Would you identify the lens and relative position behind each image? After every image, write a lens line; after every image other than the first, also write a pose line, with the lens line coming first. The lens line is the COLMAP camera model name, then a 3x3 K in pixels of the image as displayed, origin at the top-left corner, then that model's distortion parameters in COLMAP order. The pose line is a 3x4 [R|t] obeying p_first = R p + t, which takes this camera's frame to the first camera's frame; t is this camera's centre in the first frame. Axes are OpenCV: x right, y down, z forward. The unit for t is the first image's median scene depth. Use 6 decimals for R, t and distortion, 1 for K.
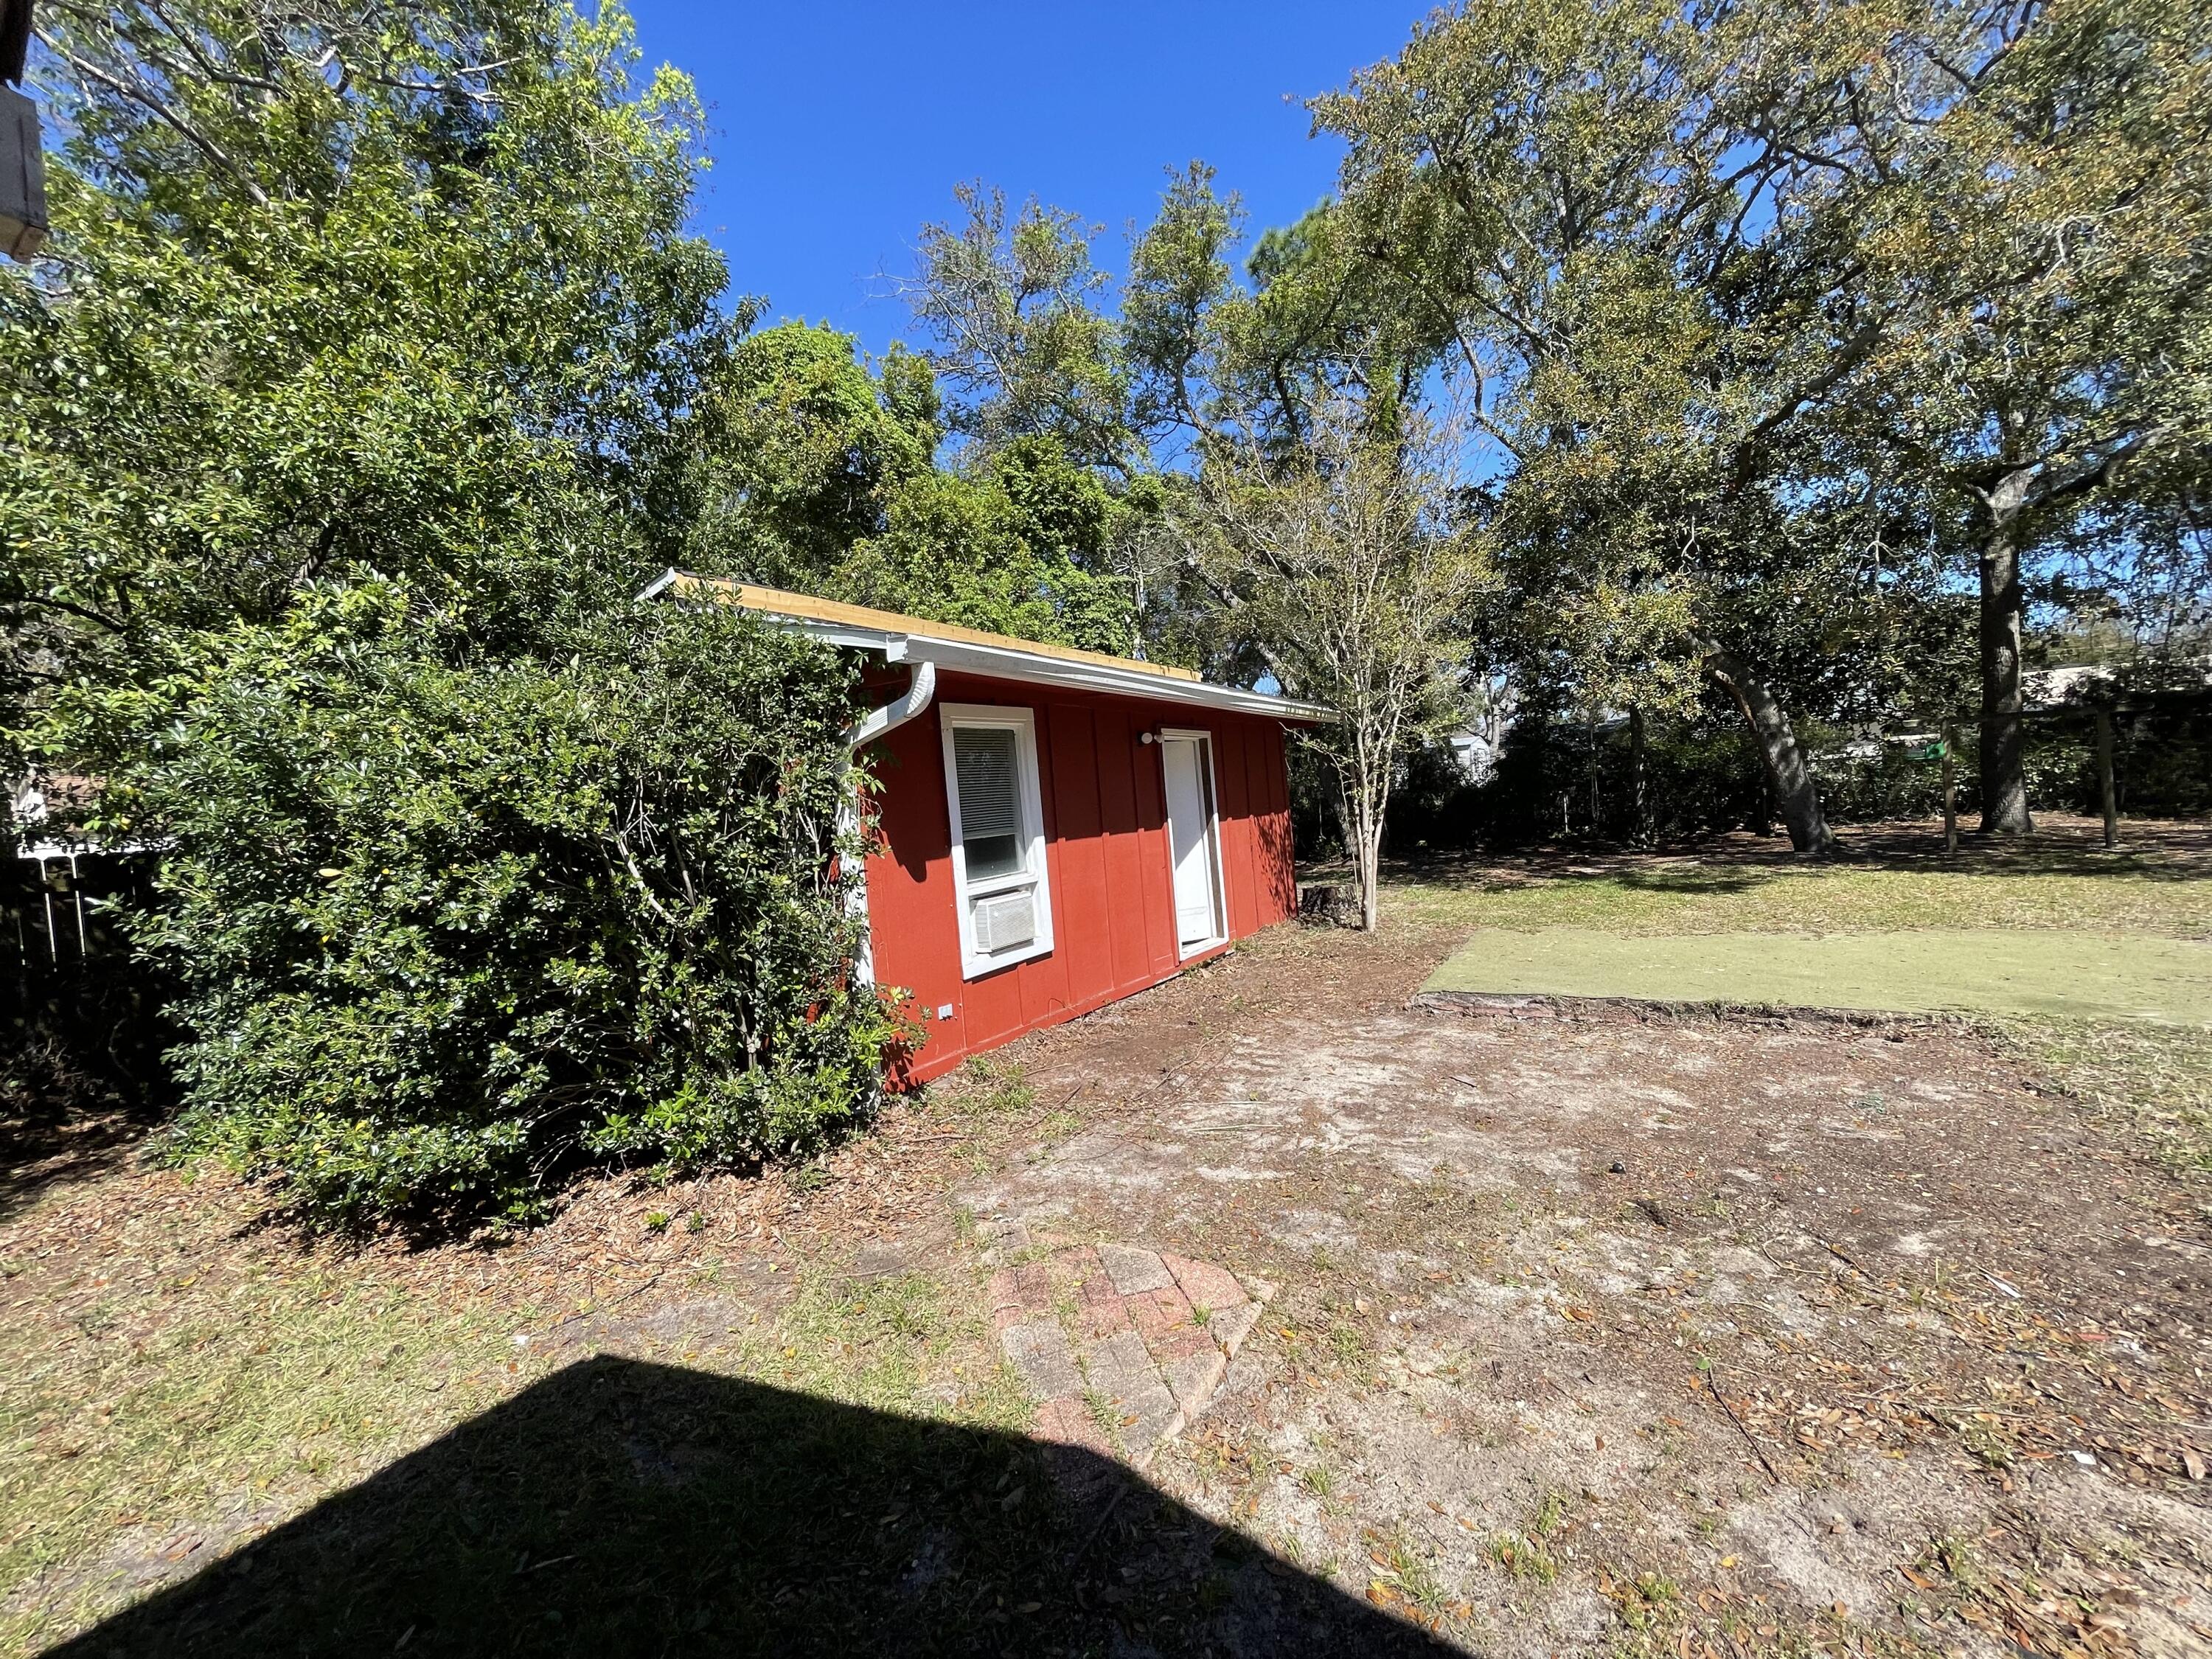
lens RADIAL K [[893.4, 0, 1106.0], [0, 893.4, 829.5], [0, 0, 1]] dist [-0.001096, -0.000066]
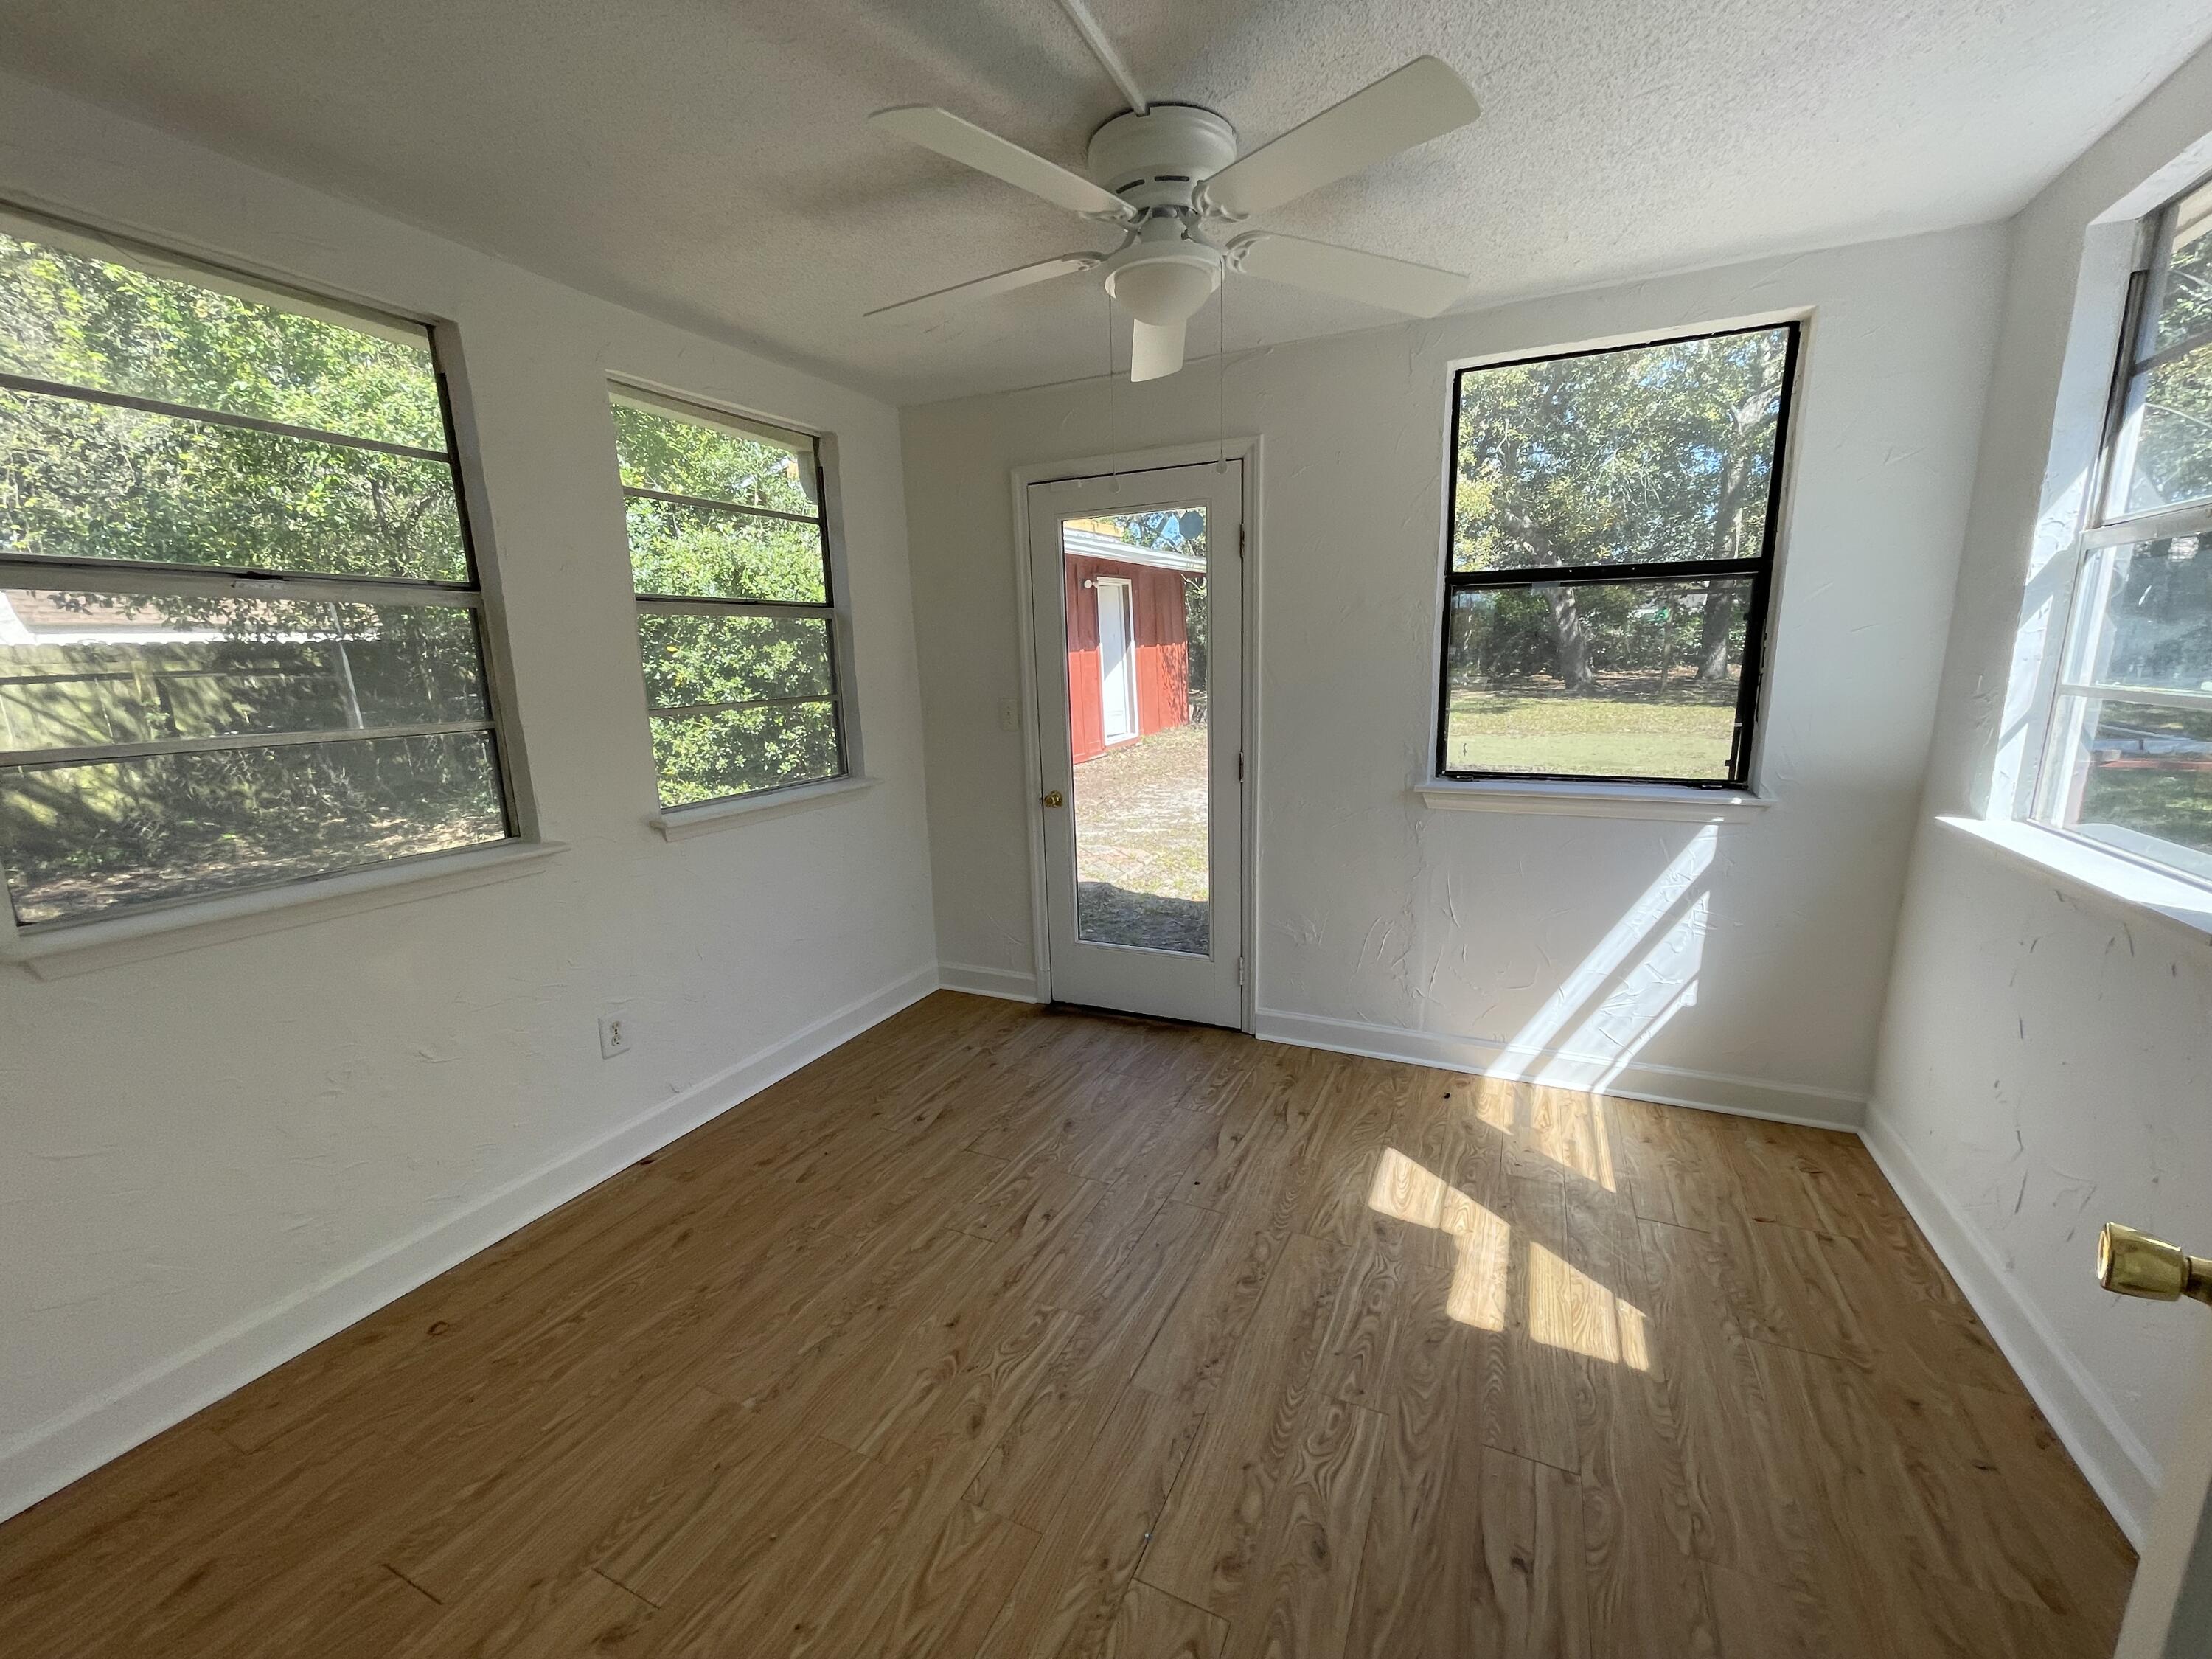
lens RADIAL K [[893.4, 0, 1106.0], [0, 893.4, 829.5], [0, 0, 1]] dist [-0.001096, -0.000066]
pose [[0.993402, 0.011108, 0.114146, -0.069561], [-0.031548, 0.983368, 0.178861, 0.021873], [-0.110261, -0.181282, 0.977230, -0.381069]]
